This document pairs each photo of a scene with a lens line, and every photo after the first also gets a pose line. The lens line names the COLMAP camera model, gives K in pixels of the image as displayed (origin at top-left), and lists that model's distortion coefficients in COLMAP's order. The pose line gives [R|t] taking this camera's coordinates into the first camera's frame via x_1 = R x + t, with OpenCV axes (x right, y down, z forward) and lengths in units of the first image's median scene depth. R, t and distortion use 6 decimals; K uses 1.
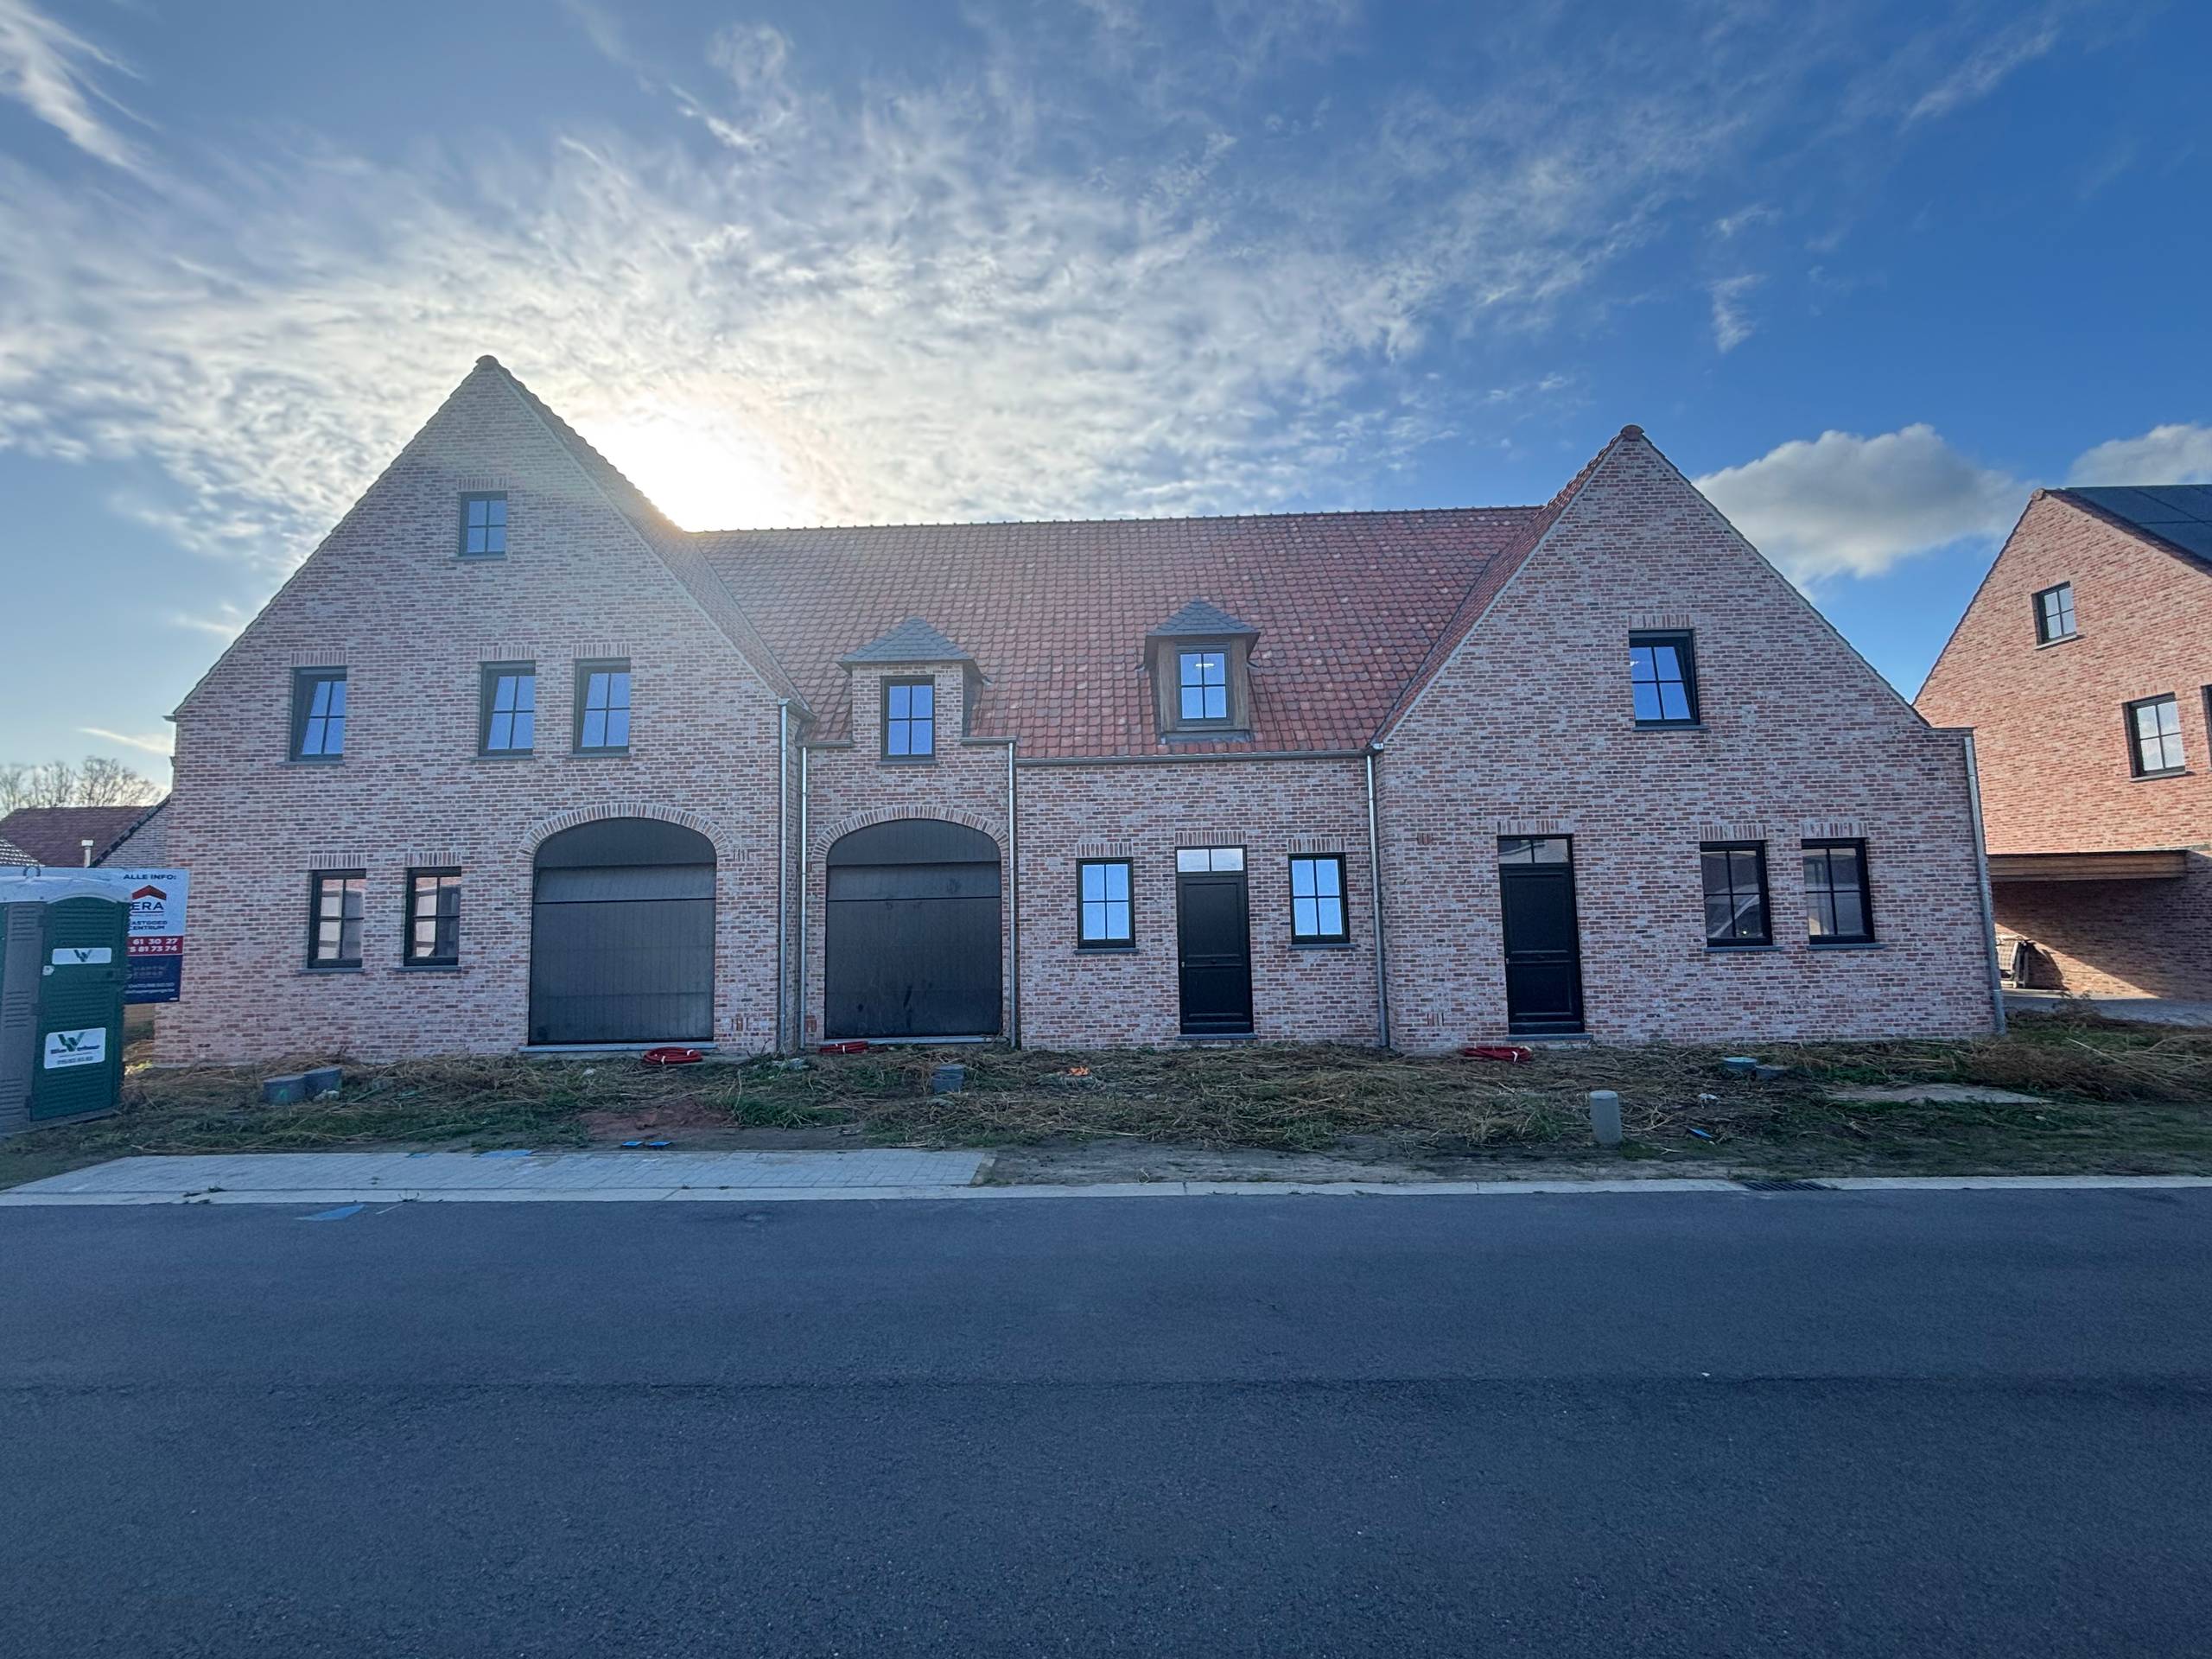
lens RADIAL K [[905.8, 0, 1102.9], [0, 905.8, 829.7], [0, 0, 1]] dist [-0.008309, -0.001205]
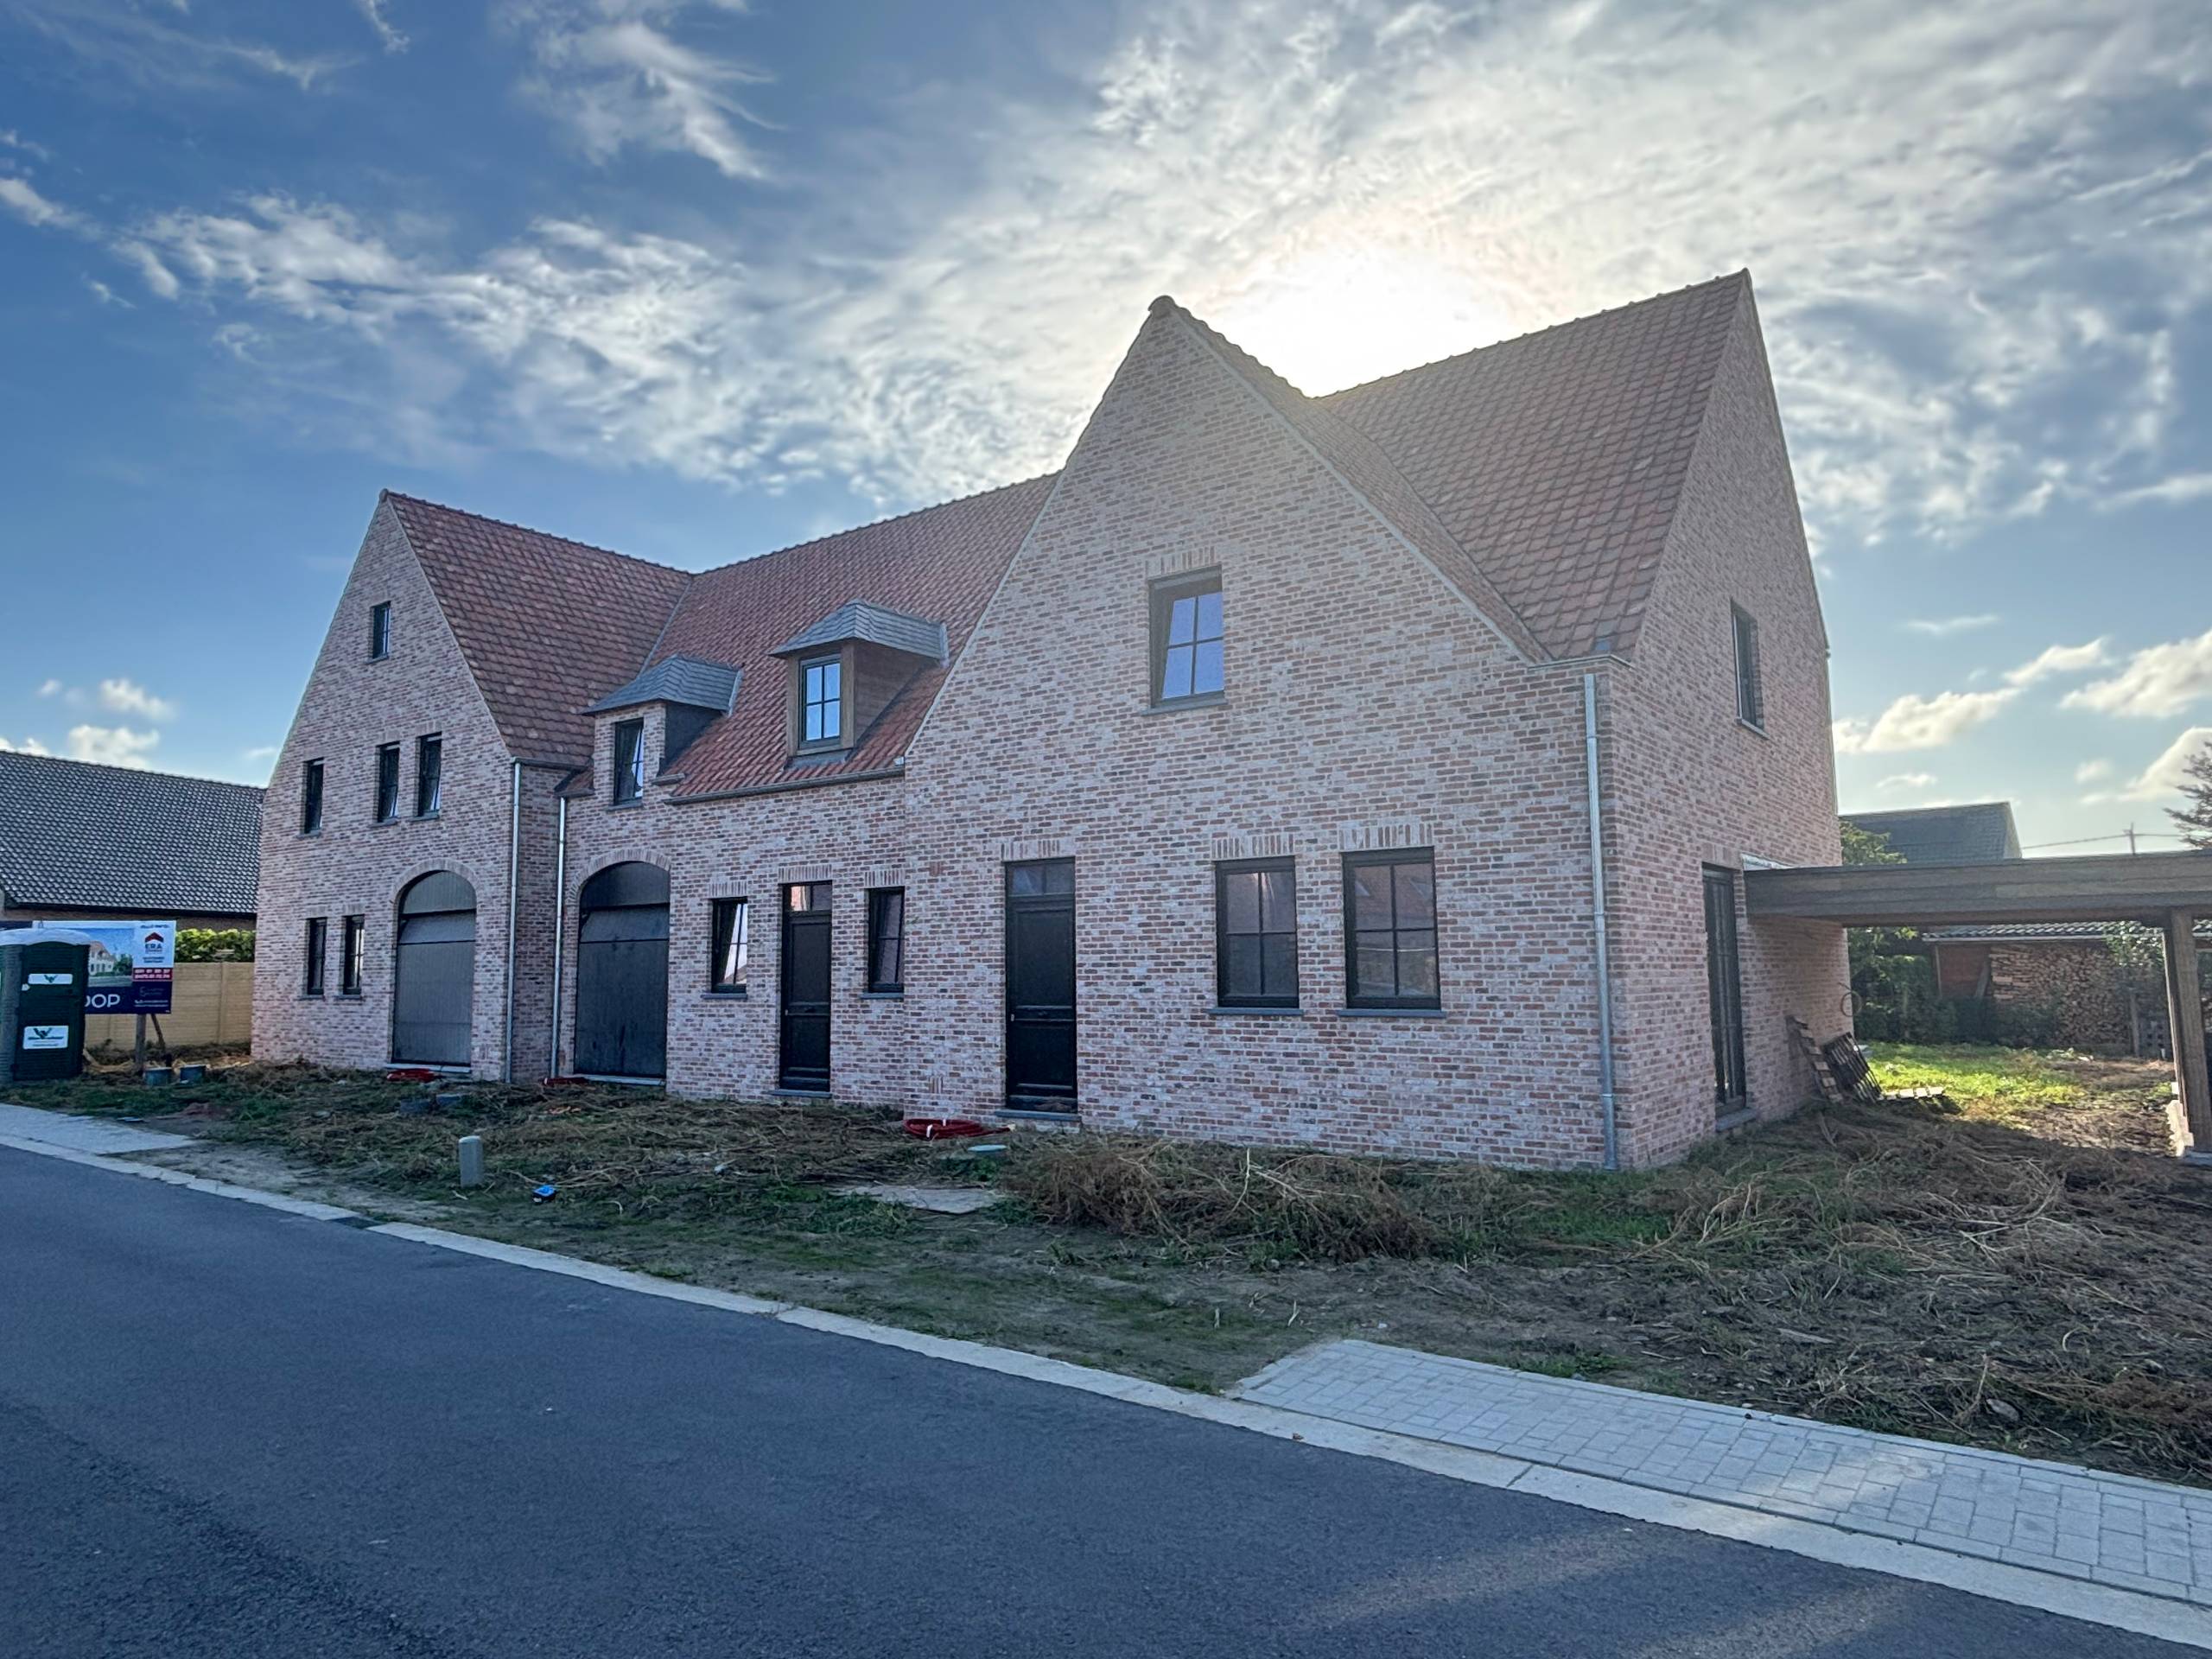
lens RADIAL K [[1358.0, 0, 1104.6], [0, 1358.0, 829.5], [0, 0, 1]] dist [0.034373, -0.005418]
pose [[0.819219, -0.046223, -0.571614, 1.202400], [0.040110, 0.998924, -0.023293, 0.009746], [0.572076, -0.003845, 0.820192, 0.059236]]
